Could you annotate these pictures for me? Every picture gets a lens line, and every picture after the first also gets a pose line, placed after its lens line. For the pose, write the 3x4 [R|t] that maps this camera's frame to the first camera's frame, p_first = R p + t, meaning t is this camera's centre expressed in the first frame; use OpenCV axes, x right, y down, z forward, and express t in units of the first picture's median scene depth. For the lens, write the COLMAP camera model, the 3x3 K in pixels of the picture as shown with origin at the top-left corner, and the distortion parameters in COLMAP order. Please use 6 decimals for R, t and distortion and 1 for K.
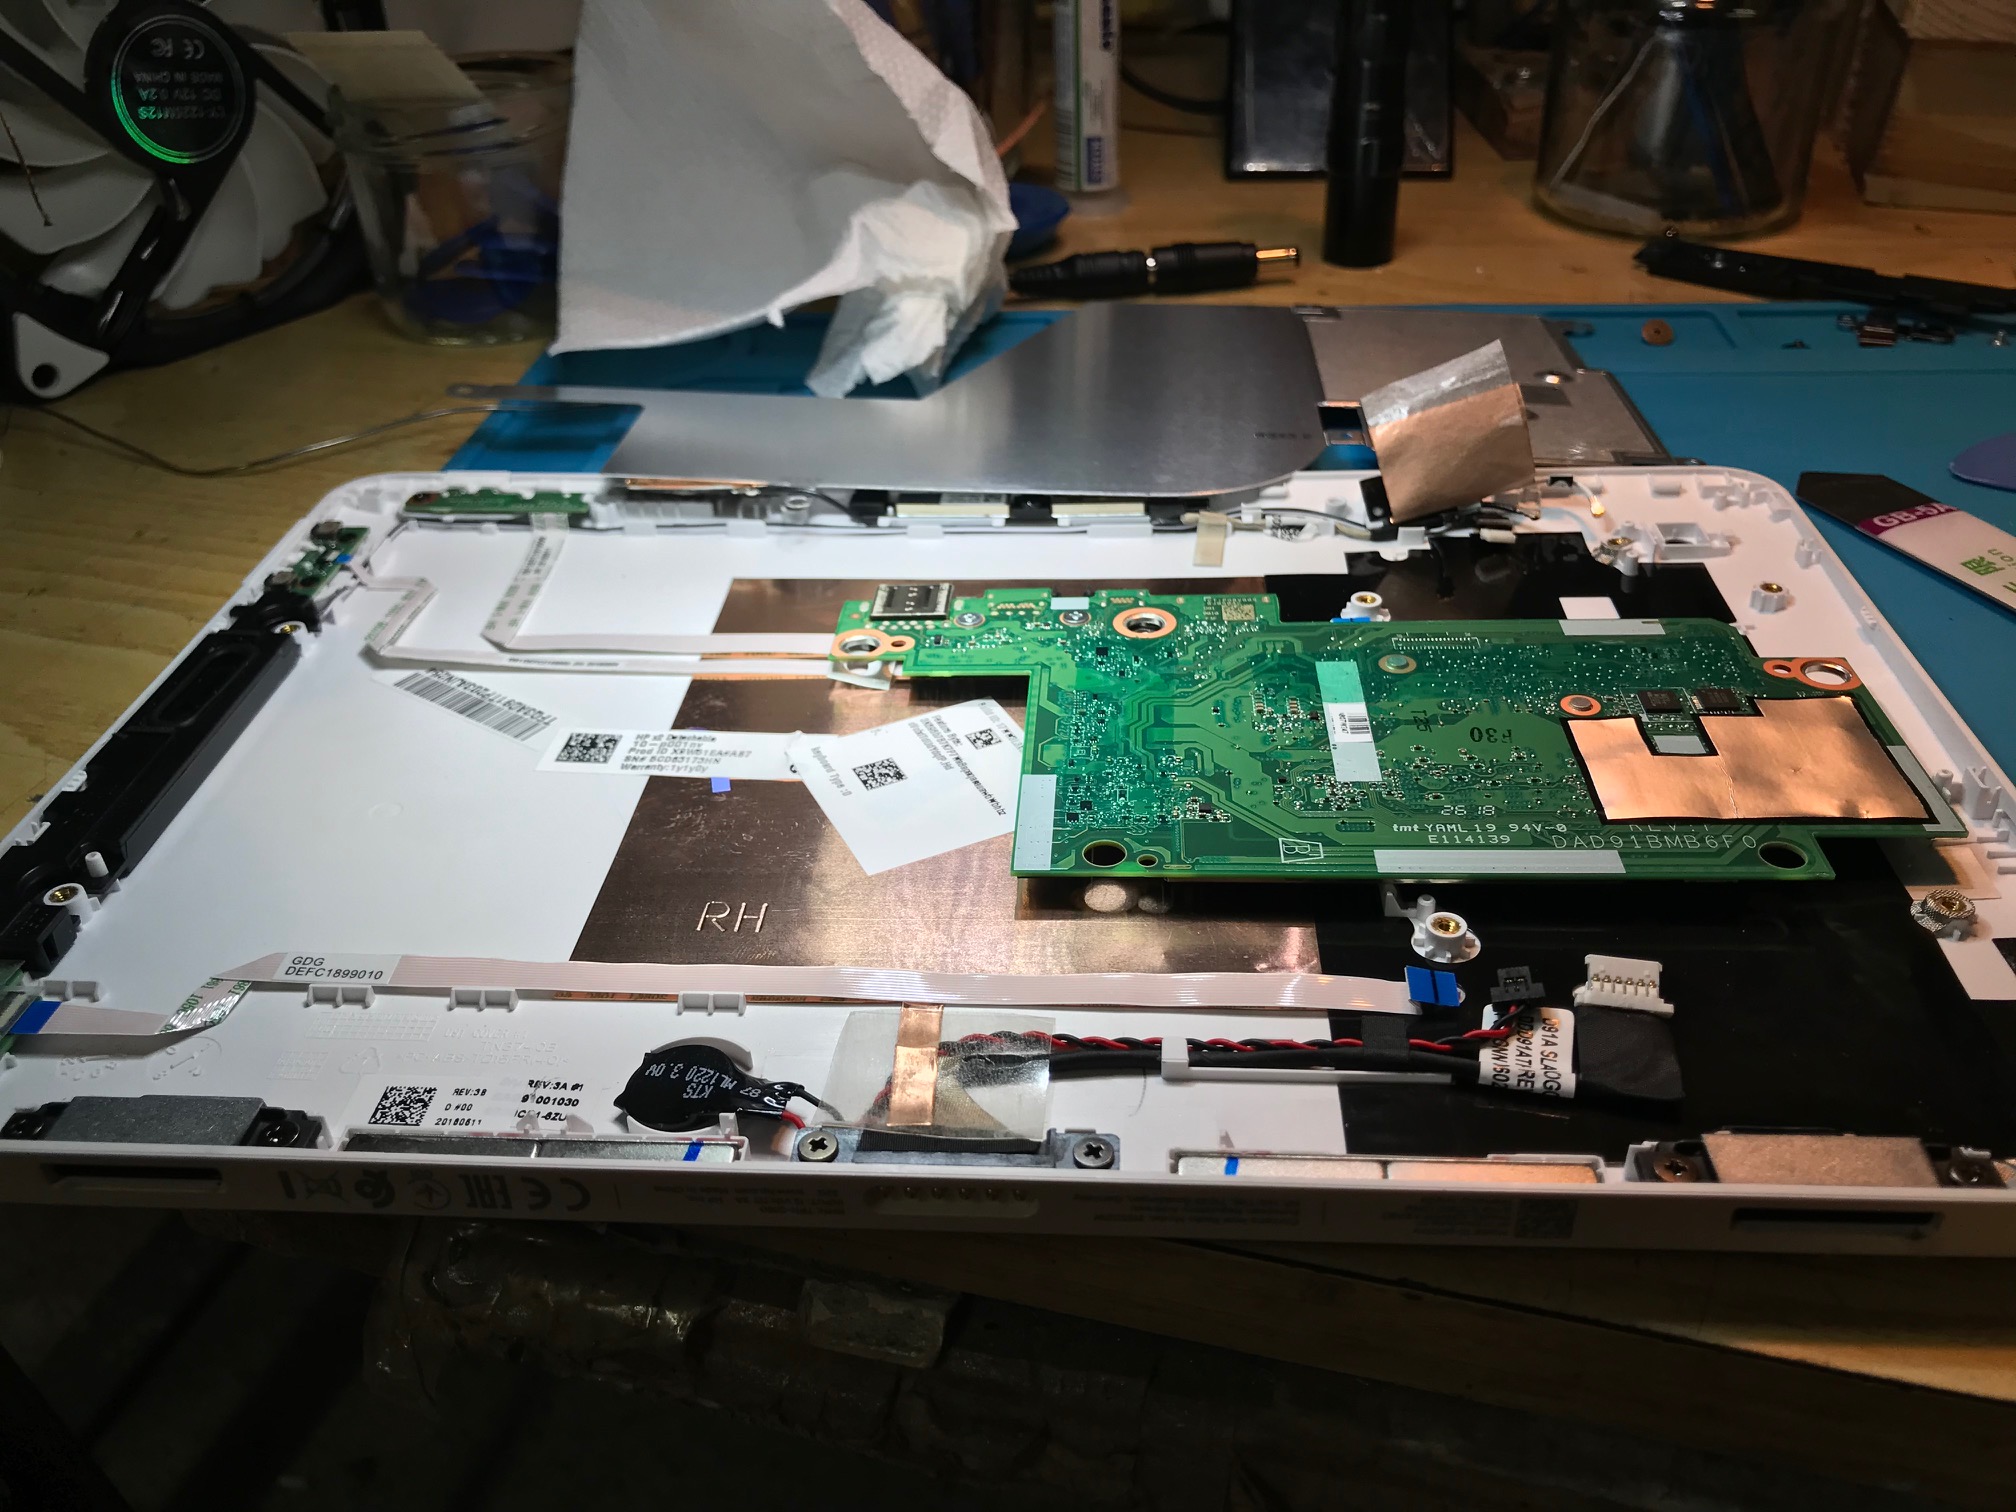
lens RADIAL K [[1650.1, 0, 998.6], [0, 1650.1, 757.5], [0, 0, 1]] dist [-0.012093, -0.005038]
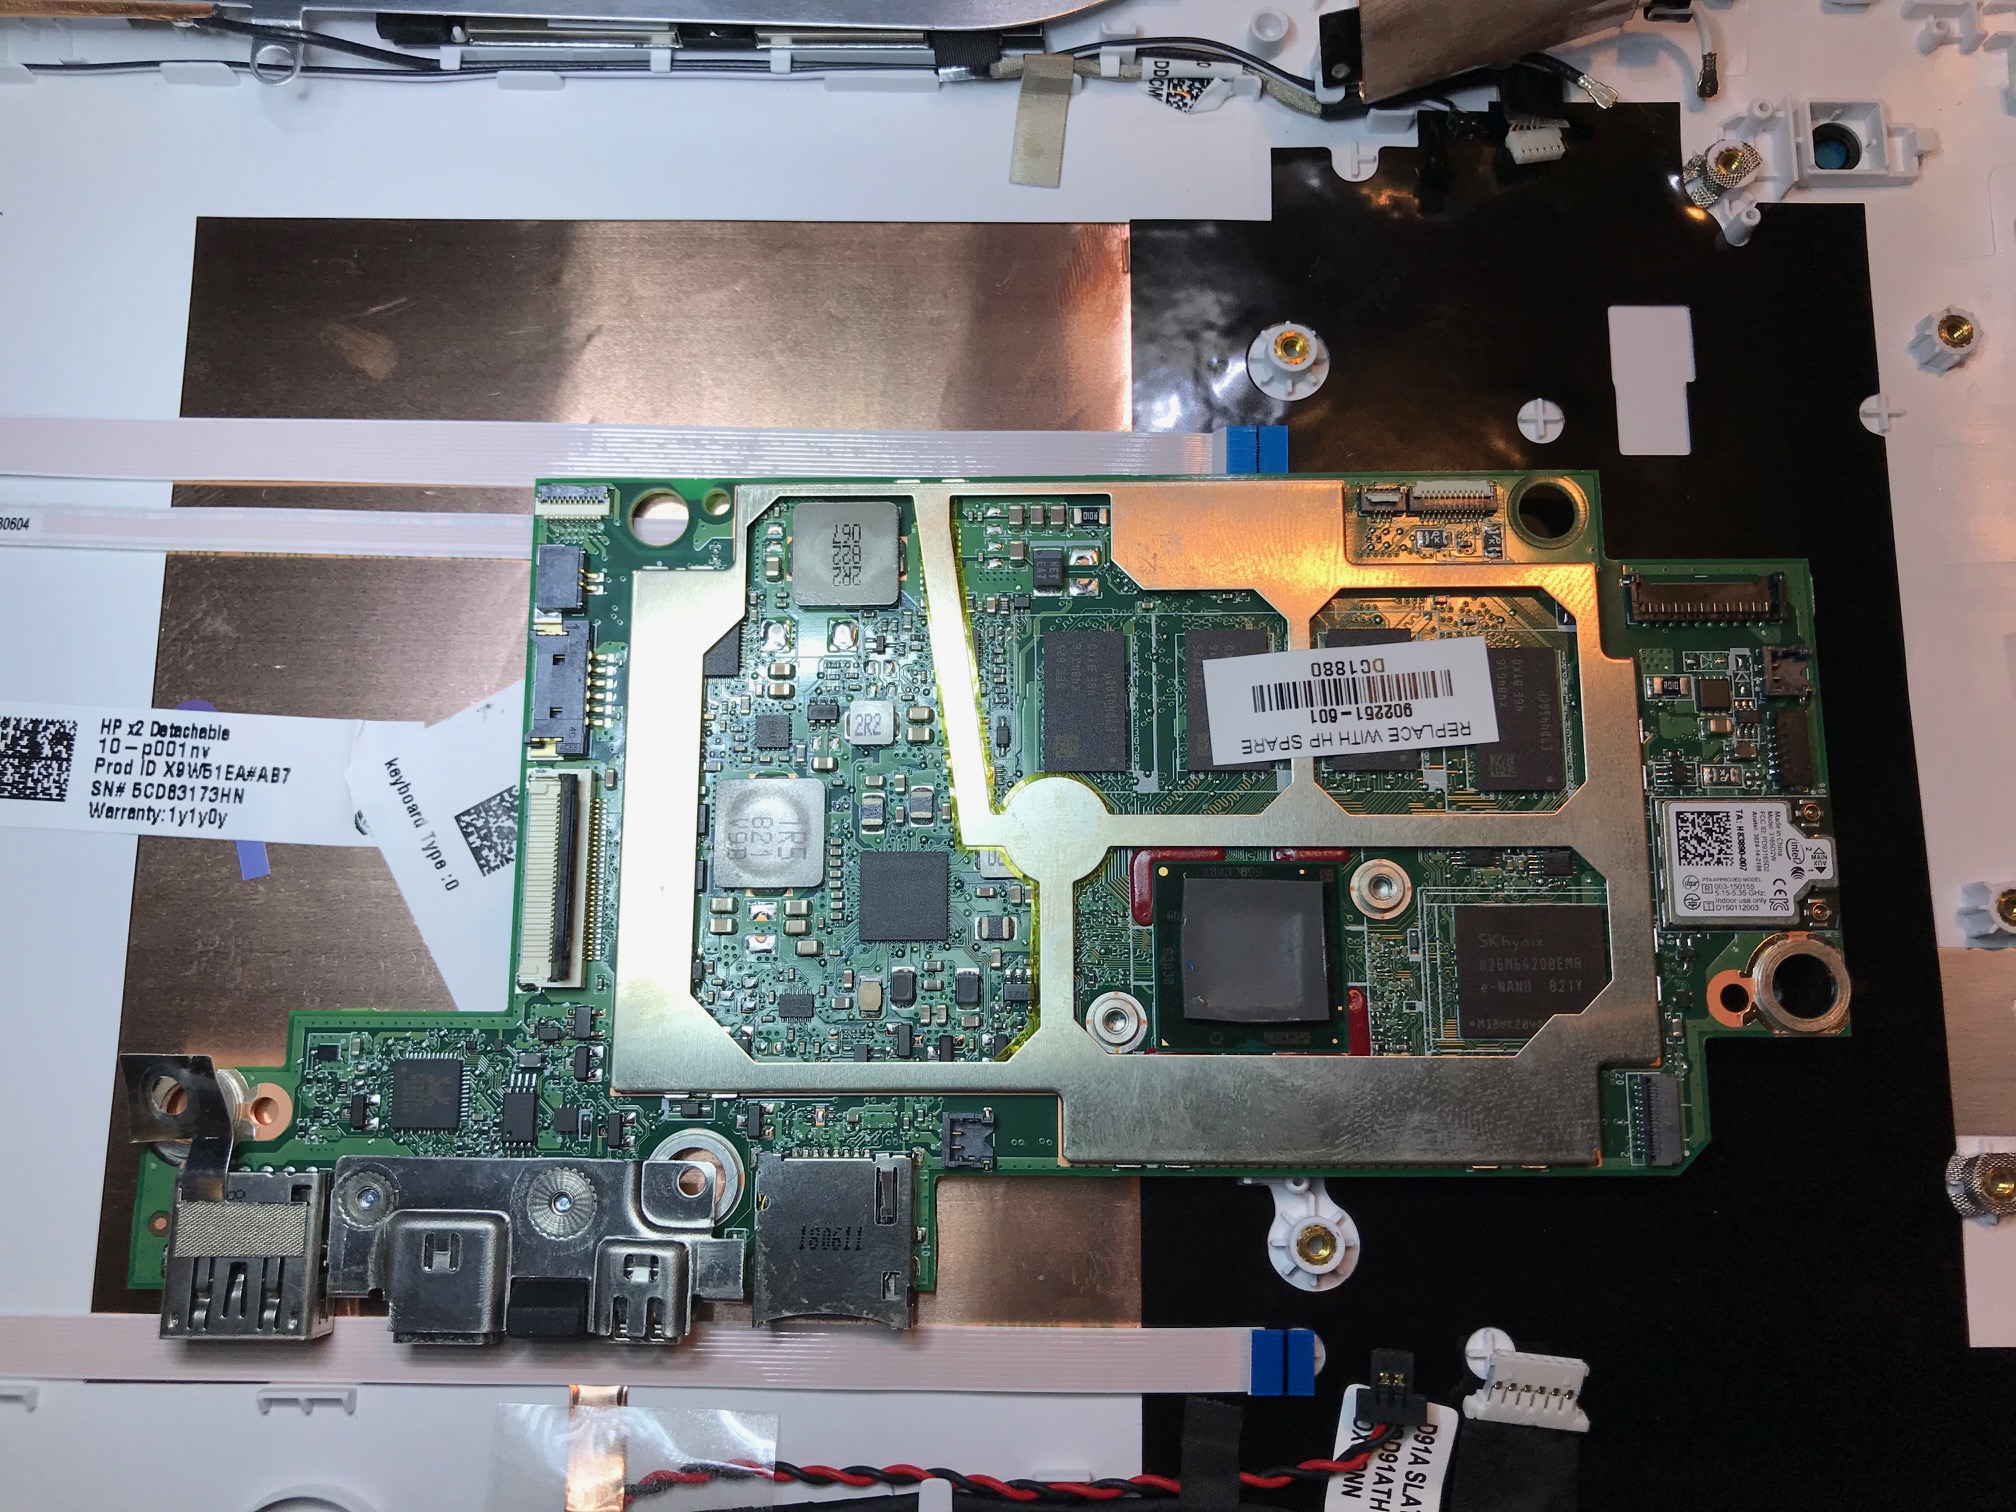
lens RADIAL K [[1650.1, 0, 1002.3], [0, 1650.1, 765.1], [0, 0, 1]] dist [-0.012093, -0.005038]
pose [[0.996835, -0.052187, 0.059977, 0.084252], [-0.006404, 0.699243, 0.714856, -0.459384], [-0.079245, -0.712977, 0.696695, 0.541883]]
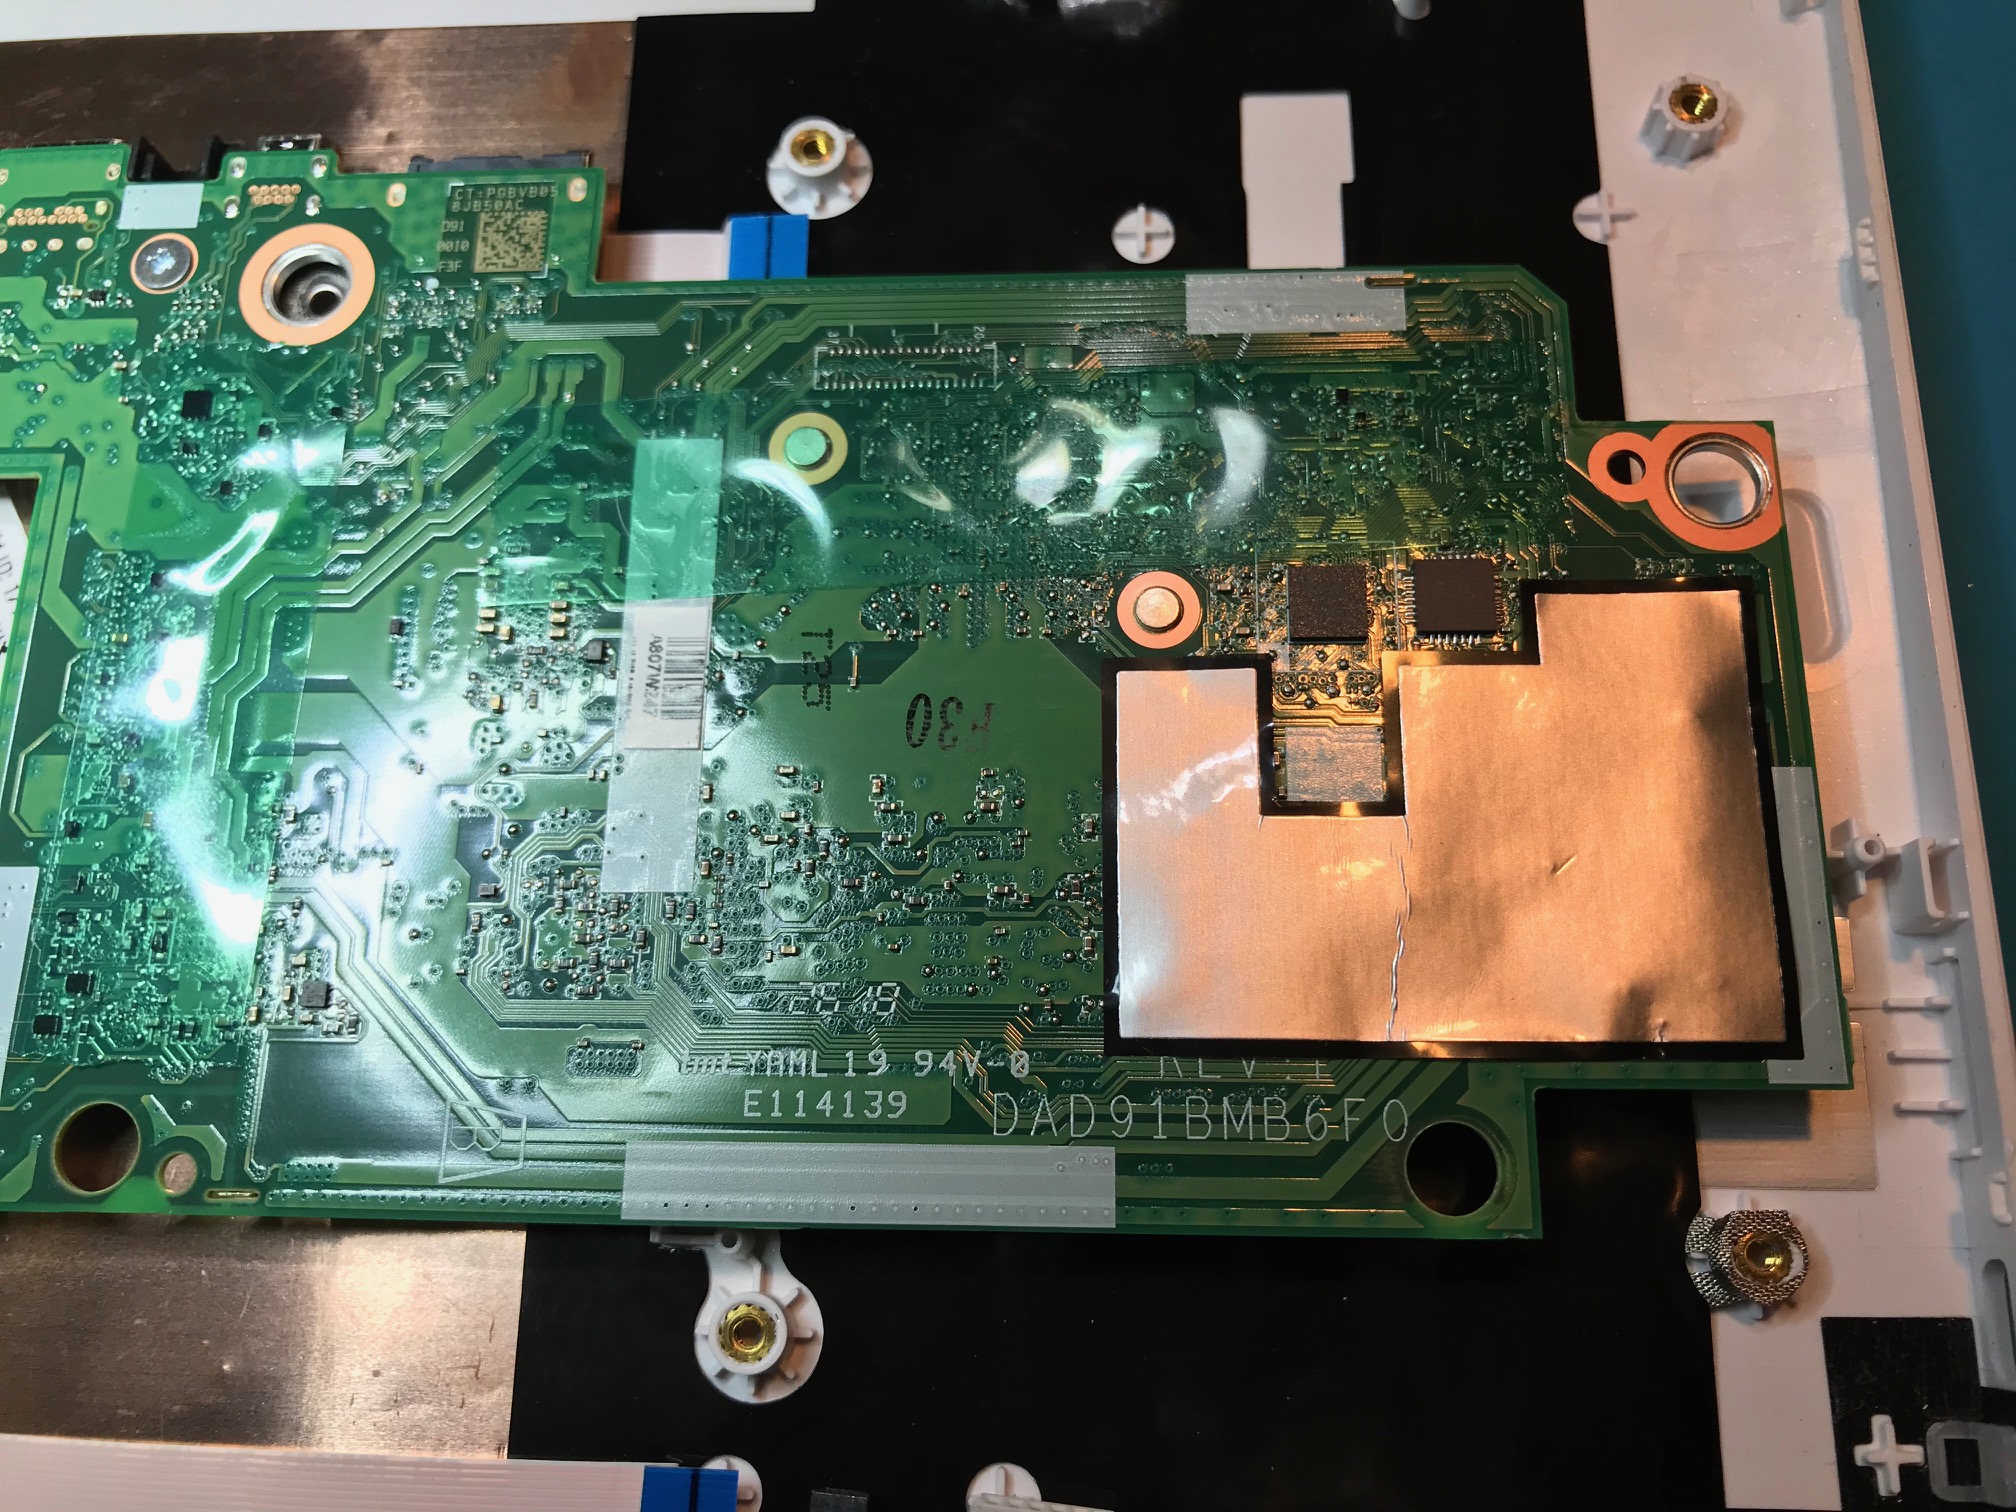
lens RADIAL K [[1650.1, 0, 1012.6], [0, 1650.1, 736.1], [0, 0, 1]] dist [-0.012093, -0.005038]
pose [[0.998521, -0.053377, 0.010308, 0.293470], [0.034373, 0.766802, 0.640963, -0.291502], [-0.042116, -0.639661, 0.767502, 0.600164]]
